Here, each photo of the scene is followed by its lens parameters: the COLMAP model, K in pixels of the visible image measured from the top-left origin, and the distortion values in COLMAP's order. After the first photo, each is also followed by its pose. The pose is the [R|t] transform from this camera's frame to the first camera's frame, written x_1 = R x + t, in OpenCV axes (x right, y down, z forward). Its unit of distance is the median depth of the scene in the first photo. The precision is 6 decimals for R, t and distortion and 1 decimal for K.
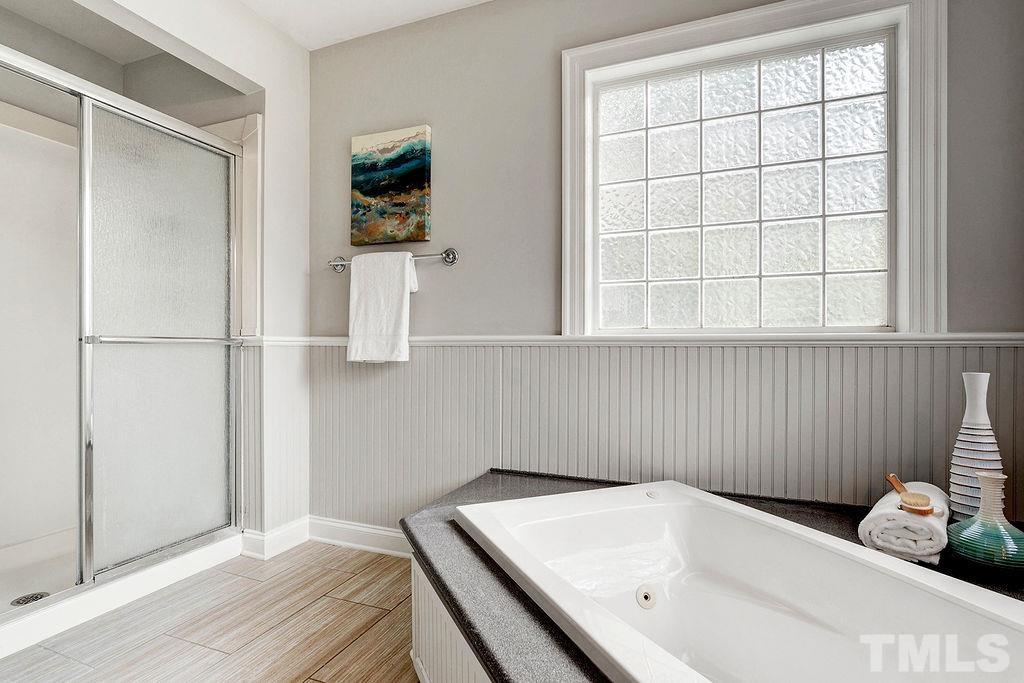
lens RADIAL K [[508.2, 0, 512.9], [0, 508.2, 349.3], [0, 0, 1]] dist [-0.000397, -0.000405]
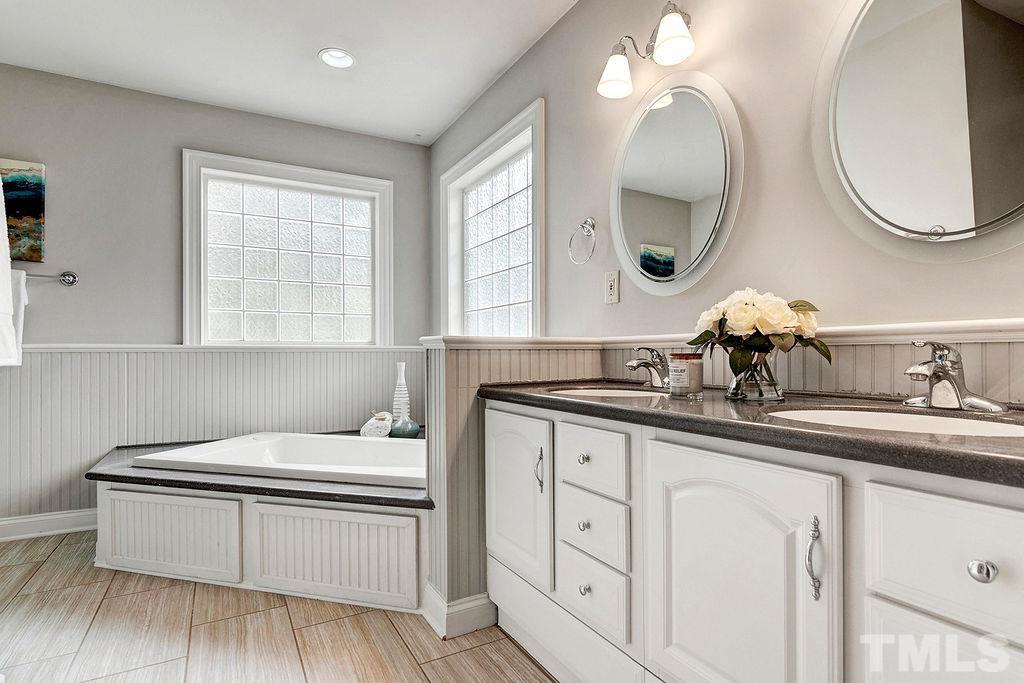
lens RADIAL K [[508.2, 0, 512.9], [0, 508.2, 349.3], [0, 0, 1]] dist [-0.000397, -0.000405]
pose [[0.621098, 0.001704, 0.783731, -0.454262], [0.005336, 0.999965, -0.006403, 0.000036], [-0.783715, 0.008159, 0.621067, -0.634820]]
